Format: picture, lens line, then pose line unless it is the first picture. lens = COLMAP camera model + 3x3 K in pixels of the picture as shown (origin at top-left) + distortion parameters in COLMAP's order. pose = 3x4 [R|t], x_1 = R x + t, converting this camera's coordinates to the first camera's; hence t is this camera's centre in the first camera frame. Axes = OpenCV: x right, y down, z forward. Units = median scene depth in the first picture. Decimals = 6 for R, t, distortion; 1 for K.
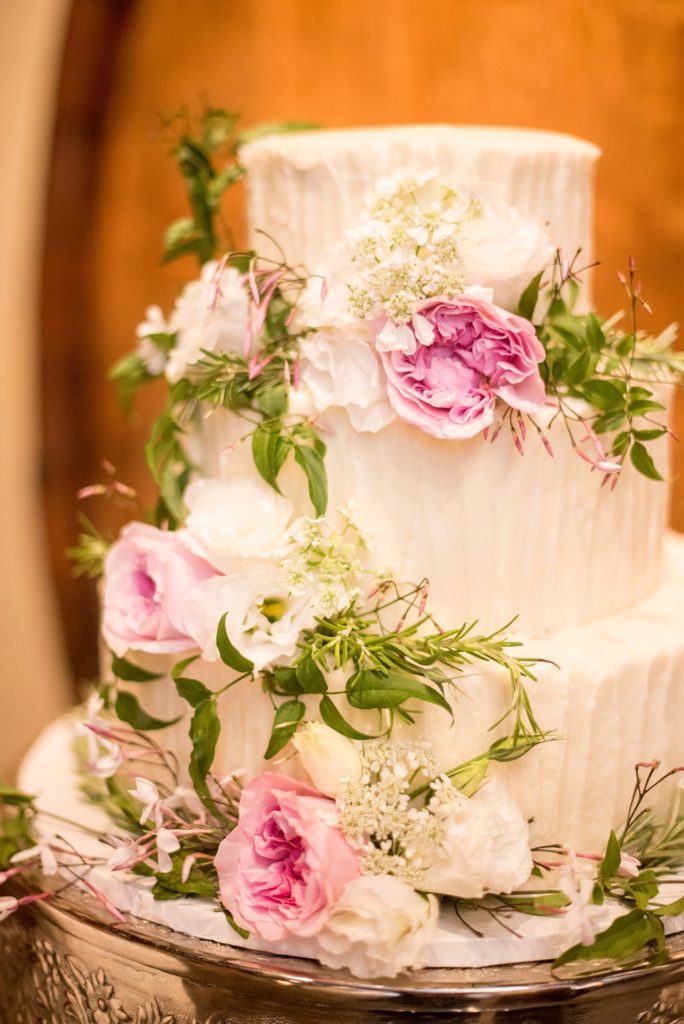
lens RADIAL K [[1522.1, 0, 342.0], [0, 1522.1, 512.0], [0, 0, 1]] dist [-0.194690, 0.023752]
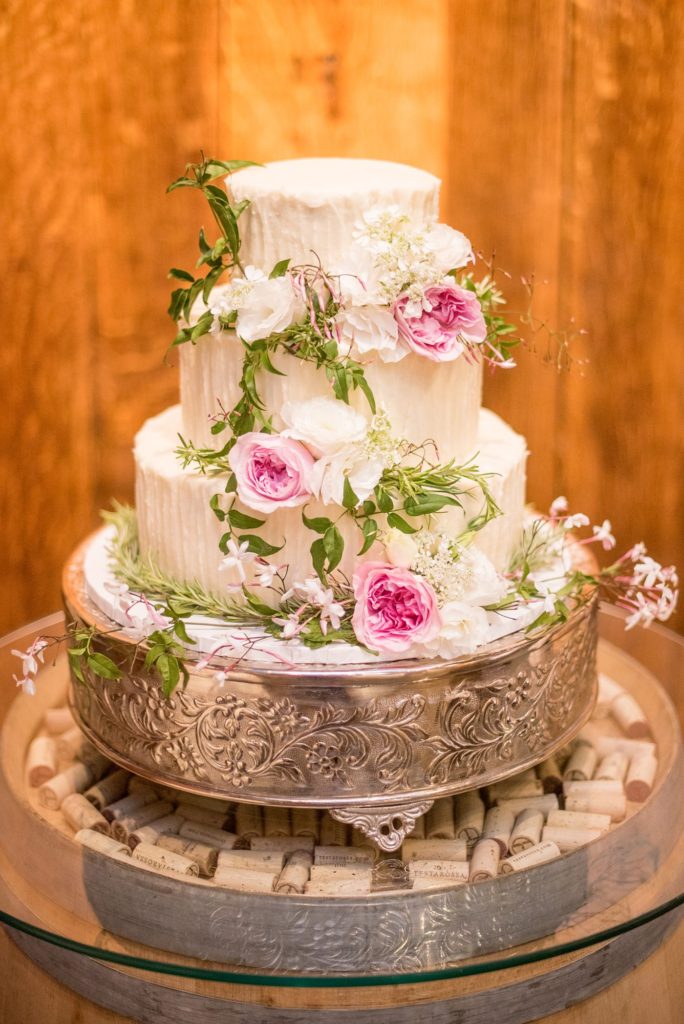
lens RADIAL K [[1522.1, 0, 342.0], [0, 1522.1, 512.0], [0, 0, 1]] dist [-0.194690, 0.023752]
pose [[0.849442, -0.172250, 0.498777, -0.951223], [0.109818, 0.982232, 0.152182, -0.158304], [-0.516129, -0.074495, 0.853265, -0.494402]]
